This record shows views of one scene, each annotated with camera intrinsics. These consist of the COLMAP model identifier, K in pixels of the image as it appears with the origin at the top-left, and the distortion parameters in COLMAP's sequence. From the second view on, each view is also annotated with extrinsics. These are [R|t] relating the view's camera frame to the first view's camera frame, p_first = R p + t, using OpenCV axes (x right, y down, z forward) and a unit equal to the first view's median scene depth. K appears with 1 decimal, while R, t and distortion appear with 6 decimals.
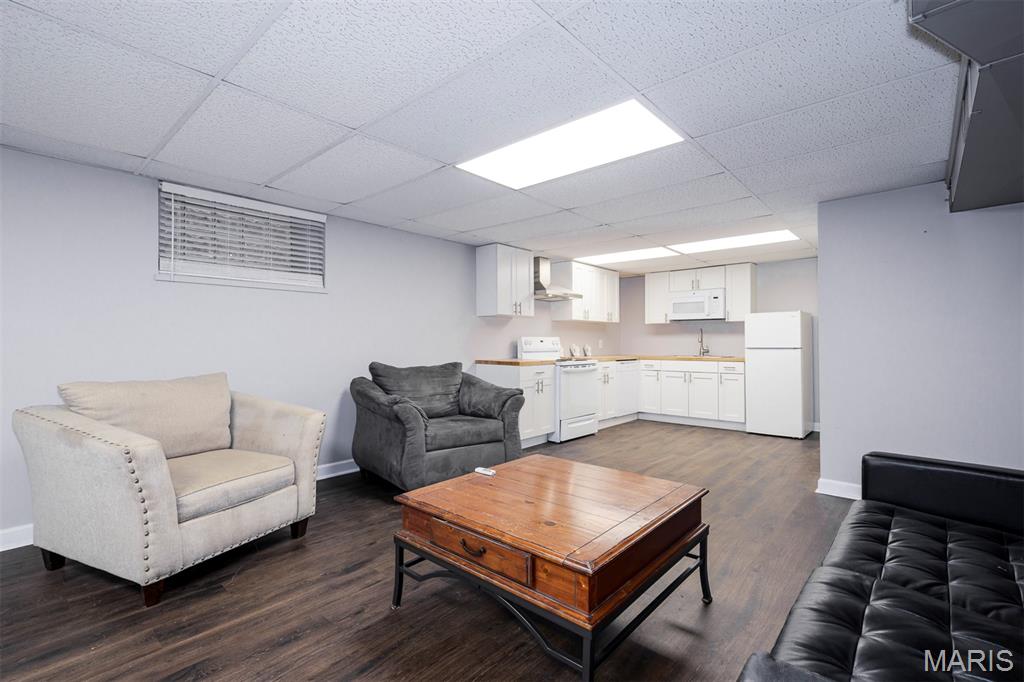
lens RADIAL K [[464.3, 0, 512.0], [0, 464.3, 341.0], [0, 0, 1]] dist [-0.002832, -0.000923]
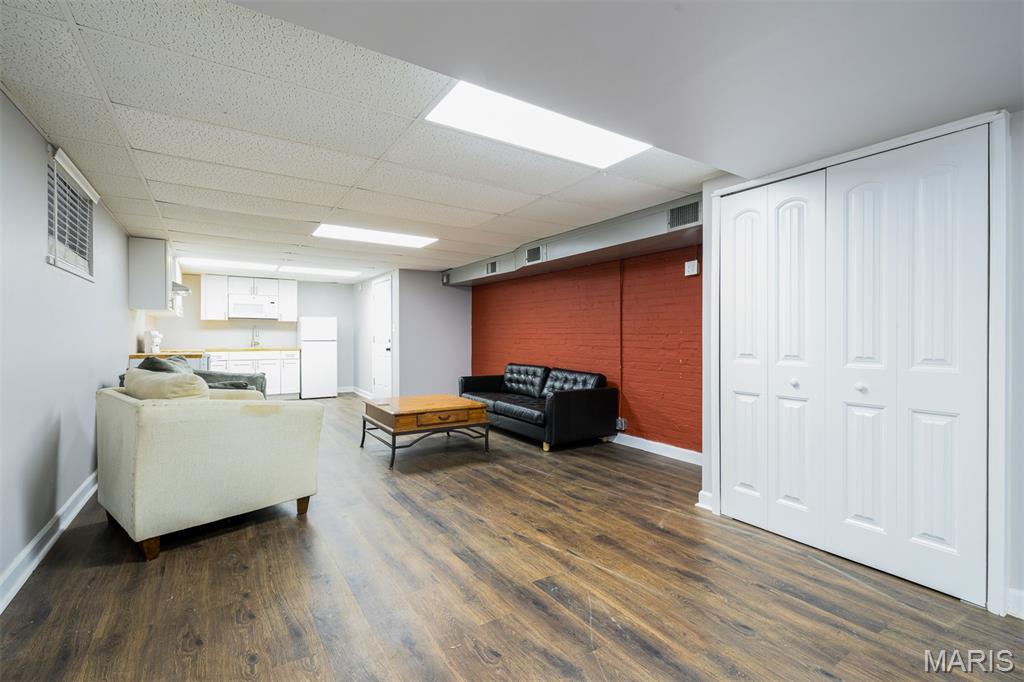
lens RADIAL K [[467.2, 0, 522.5], [0, 467.2, 337.1], [0, 0, 1]] dist [0.001203, 0.000020]
pose [[0.252455, 0.000639, 0.967608, -0.678866], [-0.011589, 0.999930, 0.002363, -0.006753], [-0.967539, -0.011811, 0.252445, -0.026106]]
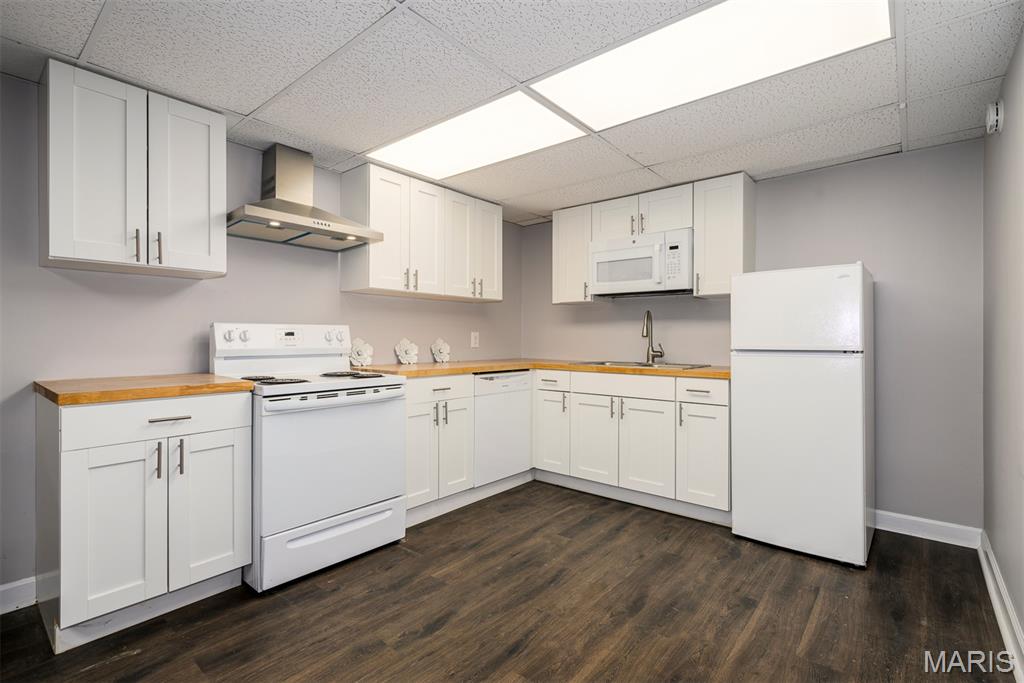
lens RADIAL K [[467.2, 0, 522.5], [0, 467.2, 337.6], [0, 0, 1]] dist [0.001203, 0.000020]
pose [[0.999292, 0.003220, 0.037491, 0.263191], [-0.003439, 0.999977, 0.005785, 0.000782], [-0.037471, -0.005909, 0.999280, 0.514373]]
